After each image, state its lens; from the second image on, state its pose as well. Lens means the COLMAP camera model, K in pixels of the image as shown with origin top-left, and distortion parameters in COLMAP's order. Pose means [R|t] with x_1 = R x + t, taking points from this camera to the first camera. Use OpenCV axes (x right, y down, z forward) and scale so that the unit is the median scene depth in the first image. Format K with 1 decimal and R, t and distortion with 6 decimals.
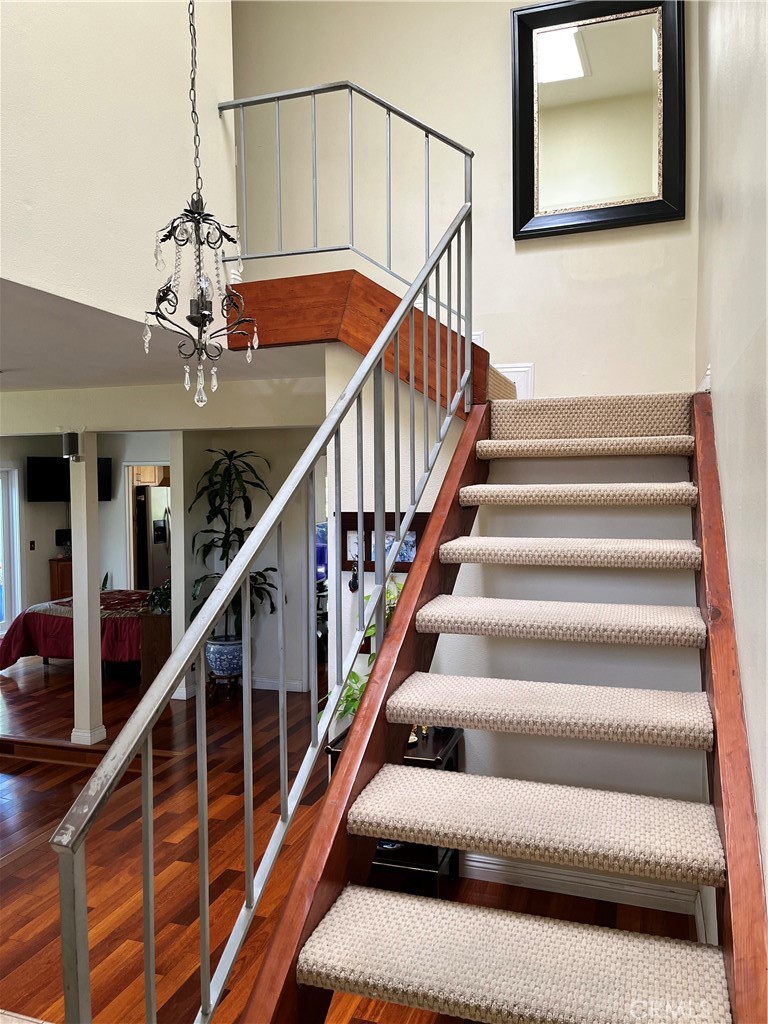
lens RADIAL K [[774.0, 0, 385.9], [0, 774.0, 519.0], [0, 0, 1]] dist [0.057336, -0.038834]
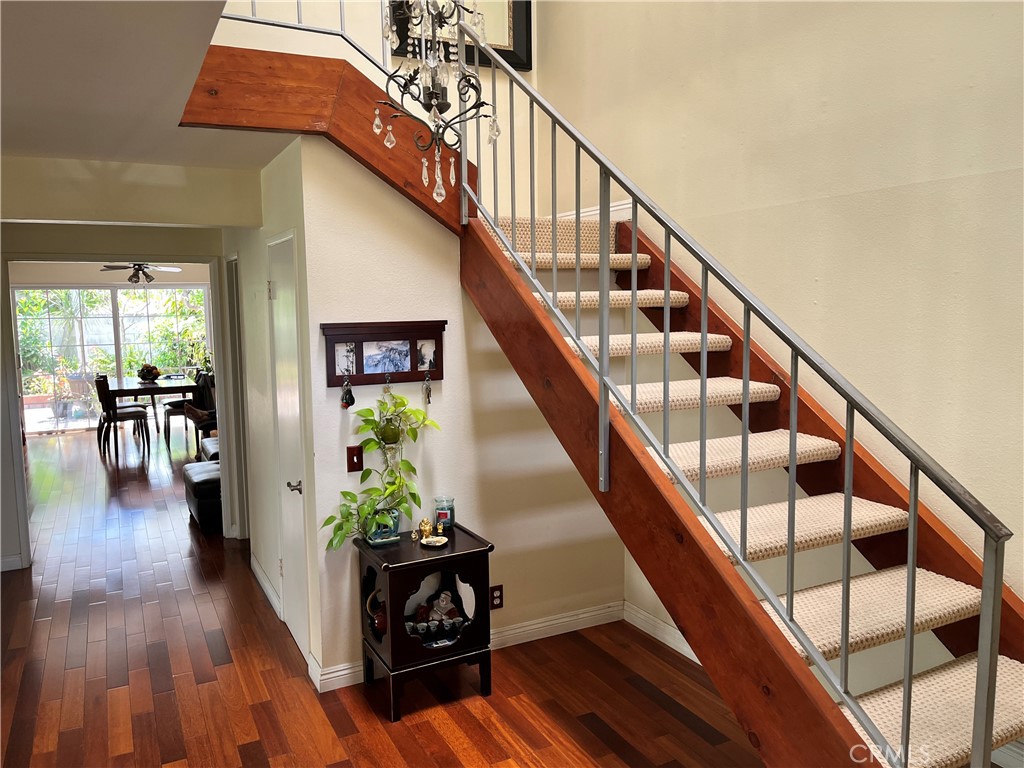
lens RADIAL K [[774.0, 0, 512.9], [0, 774.0, 375.0], [0, 0, 1]] dist [0.057336, -0.038834]
pose [[0.697400, -0.071549, 0.713102, -0.581396], [0.041552, 0.997367, 0.059434, 0.006374], [-0.715476, -0.011818, 0.698537, 0.198223]]
